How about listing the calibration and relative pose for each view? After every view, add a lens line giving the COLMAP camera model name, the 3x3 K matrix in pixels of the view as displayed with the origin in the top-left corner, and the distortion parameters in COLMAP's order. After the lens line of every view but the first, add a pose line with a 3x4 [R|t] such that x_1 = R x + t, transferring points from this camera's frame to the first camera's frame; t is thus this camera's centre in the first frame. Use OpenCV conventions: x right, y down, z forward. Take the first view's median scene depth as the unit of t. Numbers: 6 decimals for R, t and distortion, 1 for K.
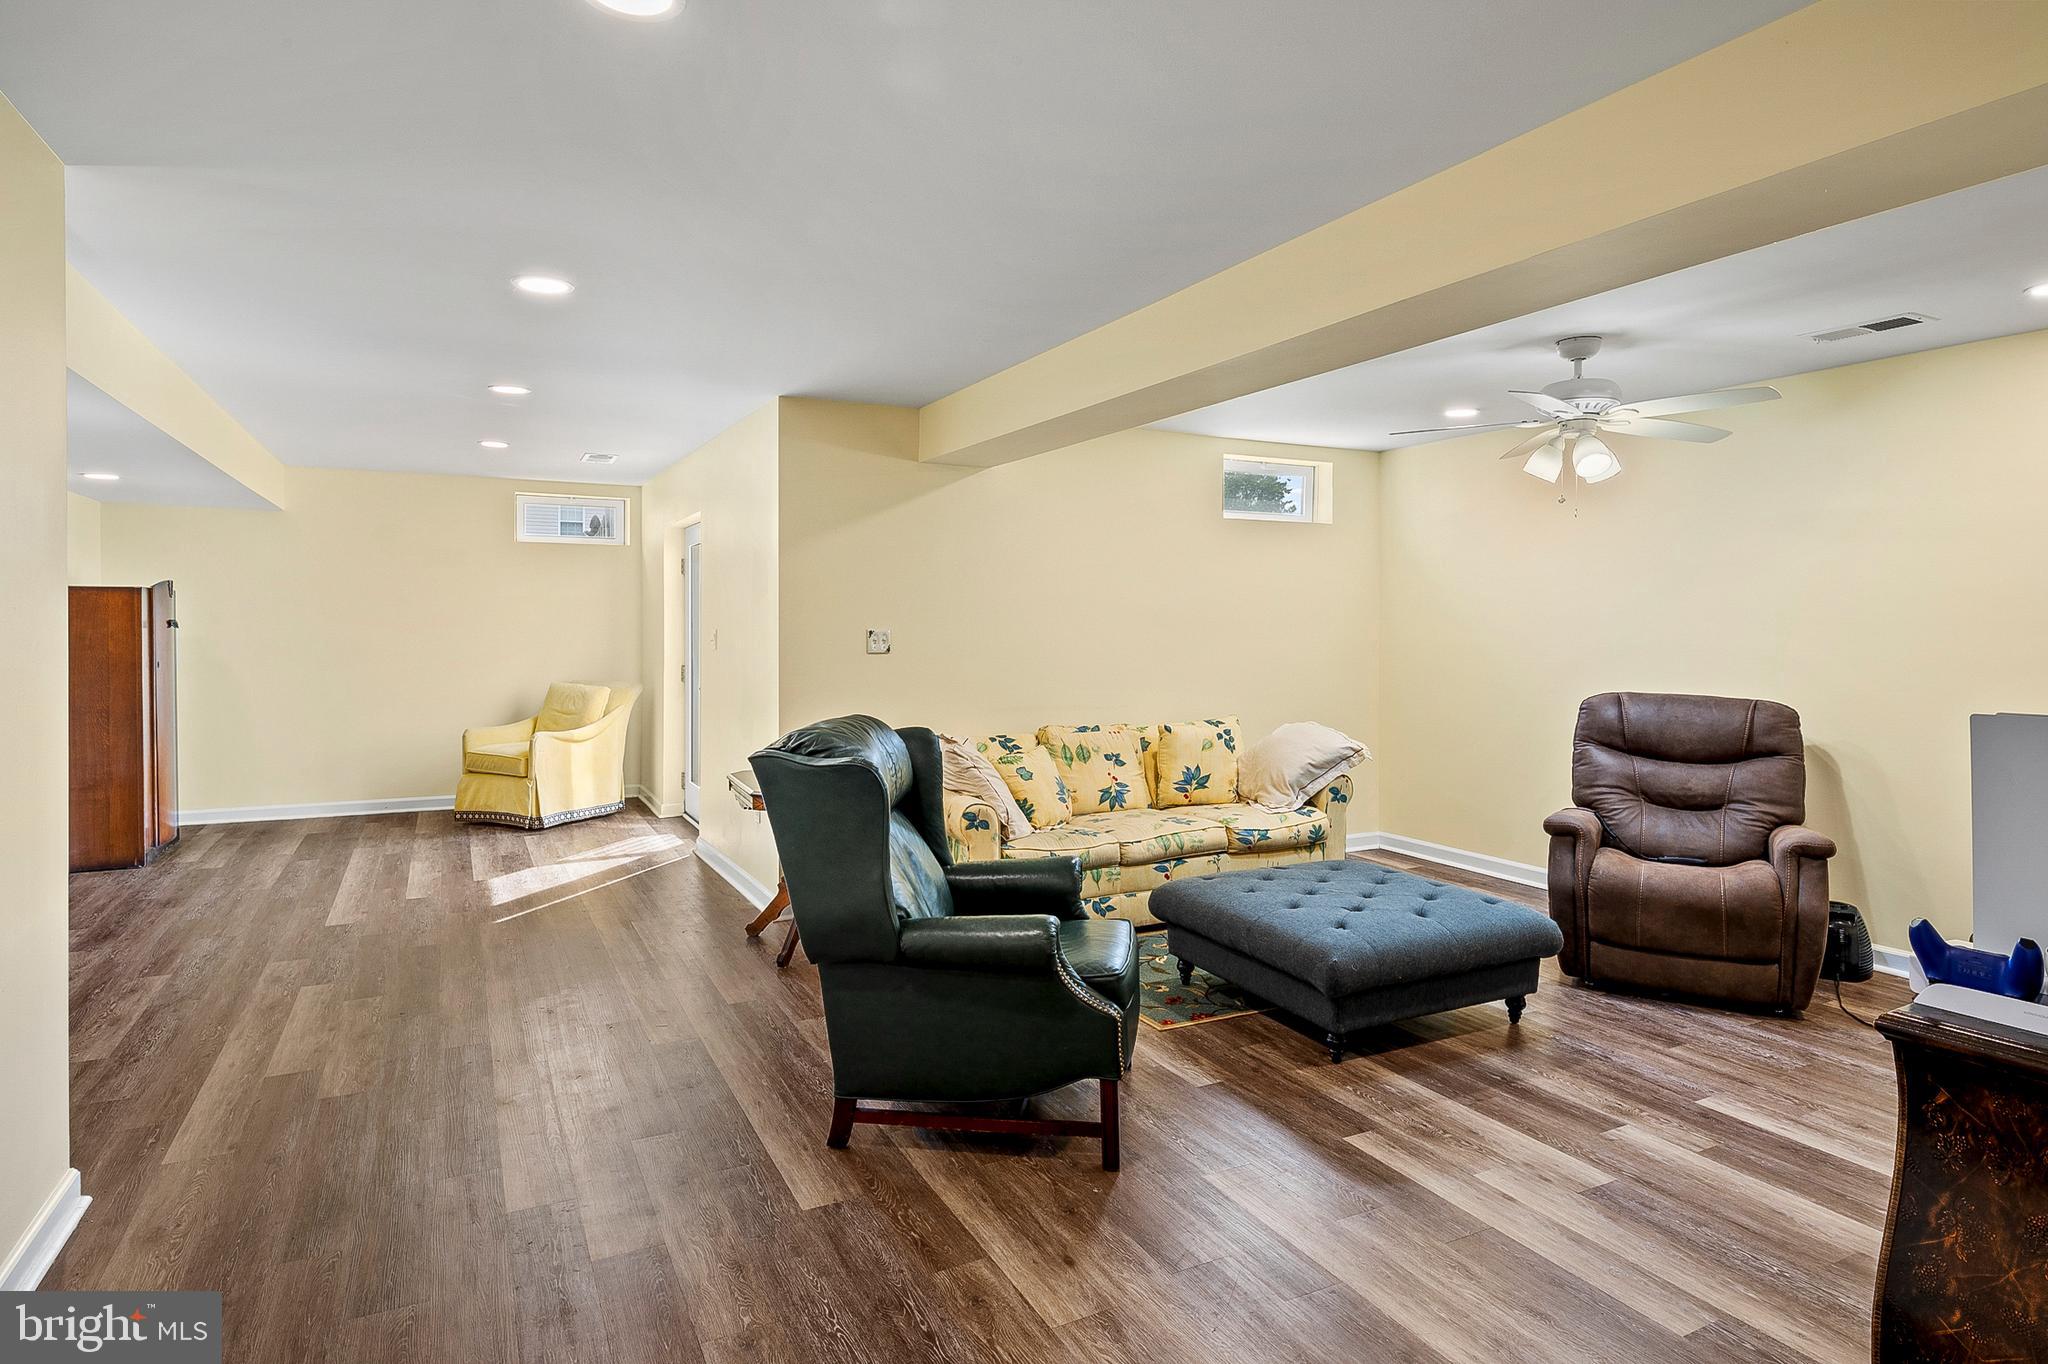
lens RADIAL K [[1135.1, 0, 1024.8], [0, 1135.1, 633.2], [0, 0, 1]] dist [-0.002745, -0.001951]
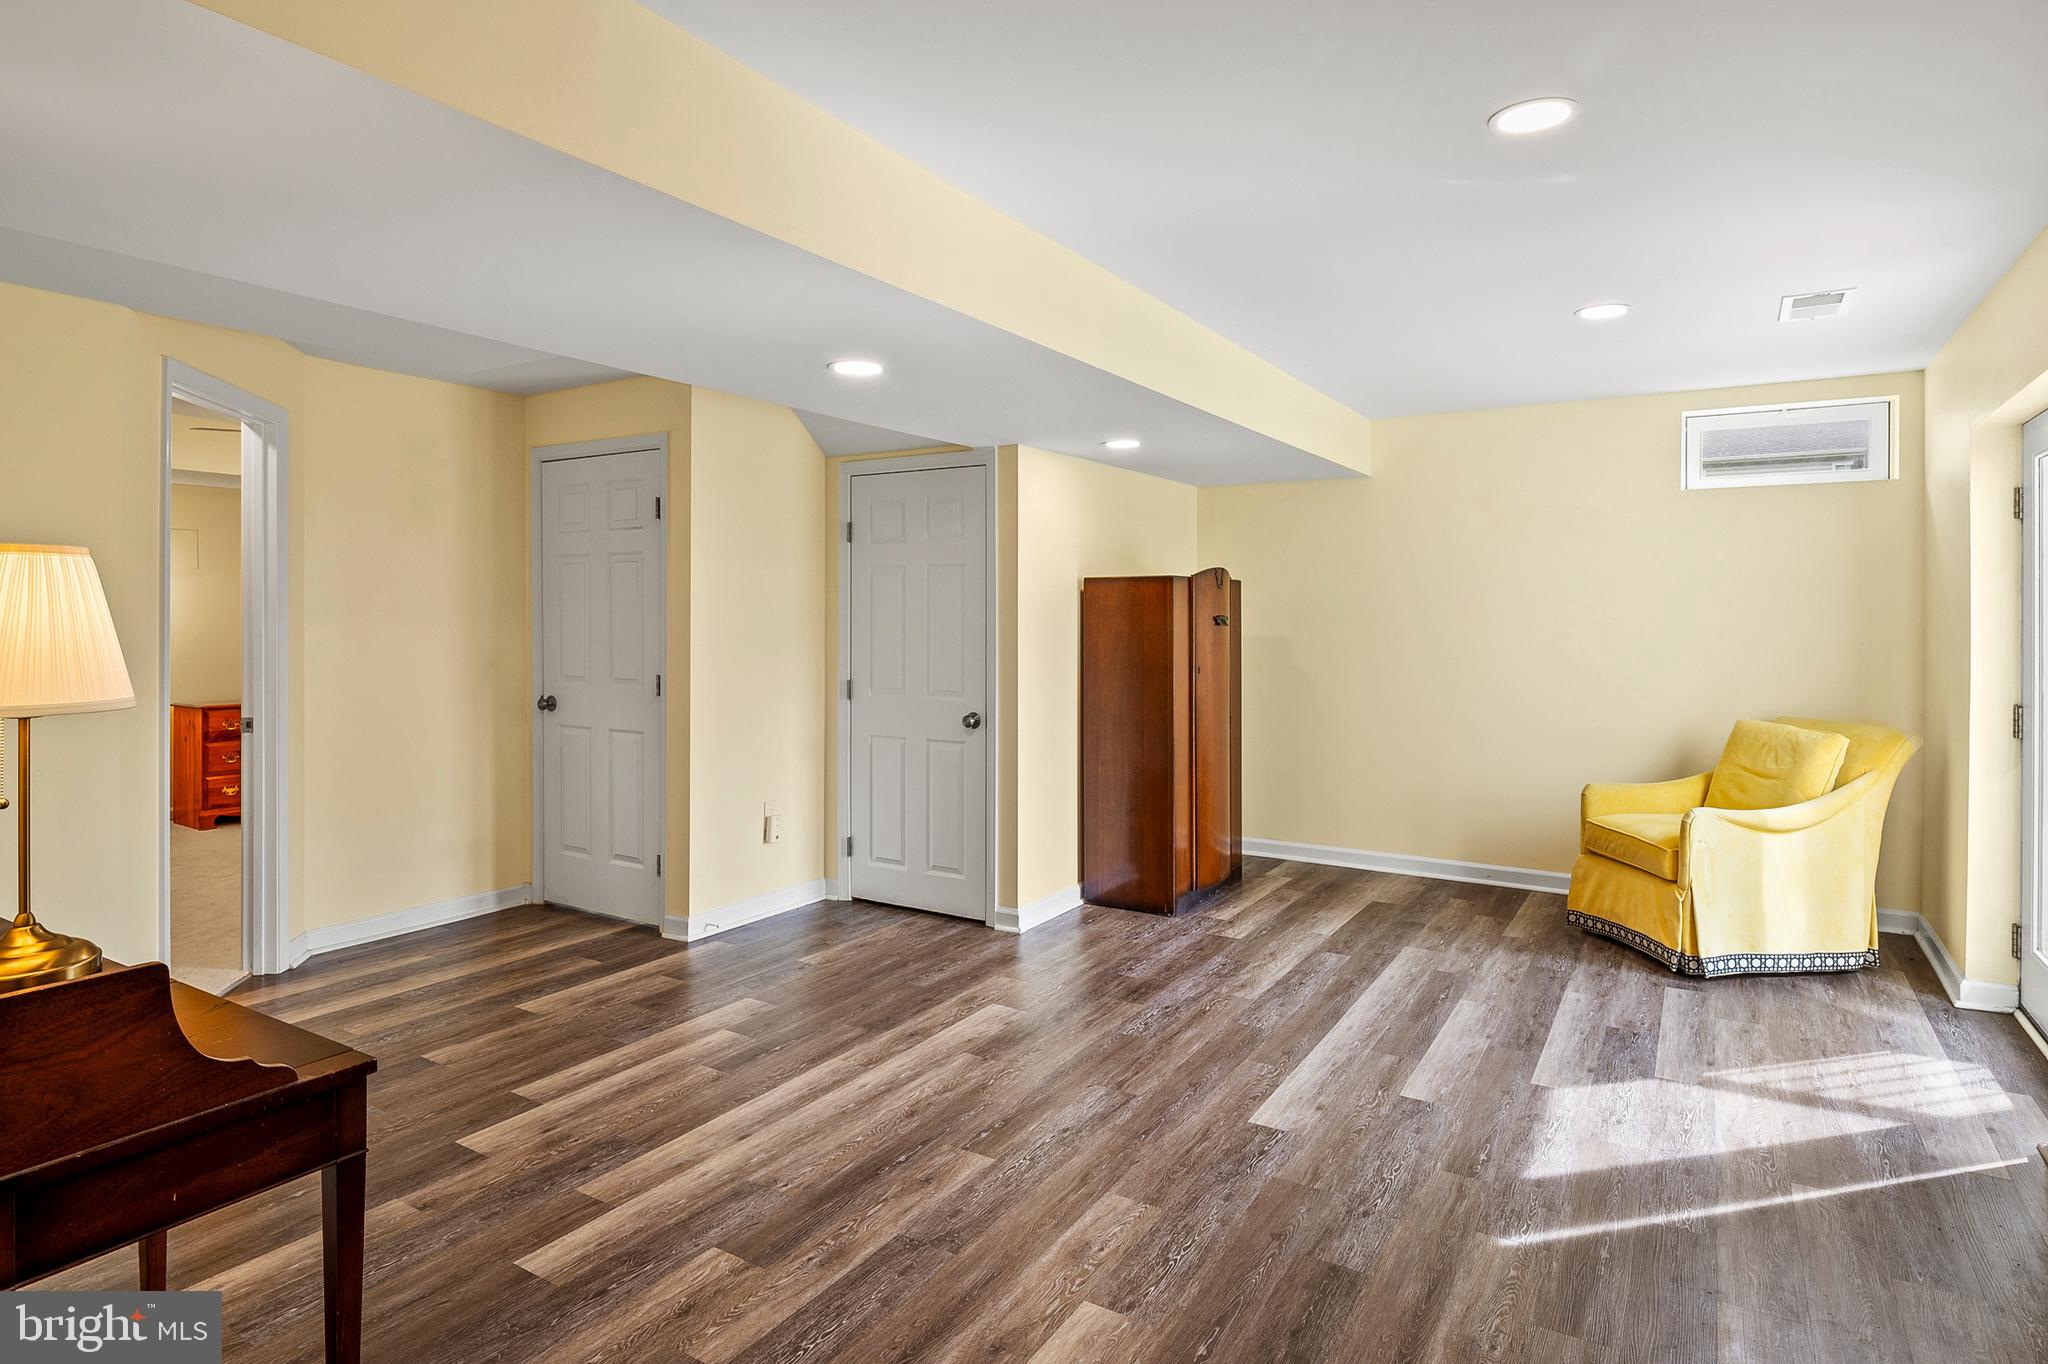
lens RADIAL K [[1107.6, 0, 1022.2], [0, 1107.6, 623.3], [0, 0, 1]] dist [-0.002939, -0.001765]
pose [[0.513899, 0.001696, -0.857849, -0.119377], [-0.008100, 0.999963, -0.002875, -0.002705], [0.857812, 0.008426, 0.513894, 0.405594]]
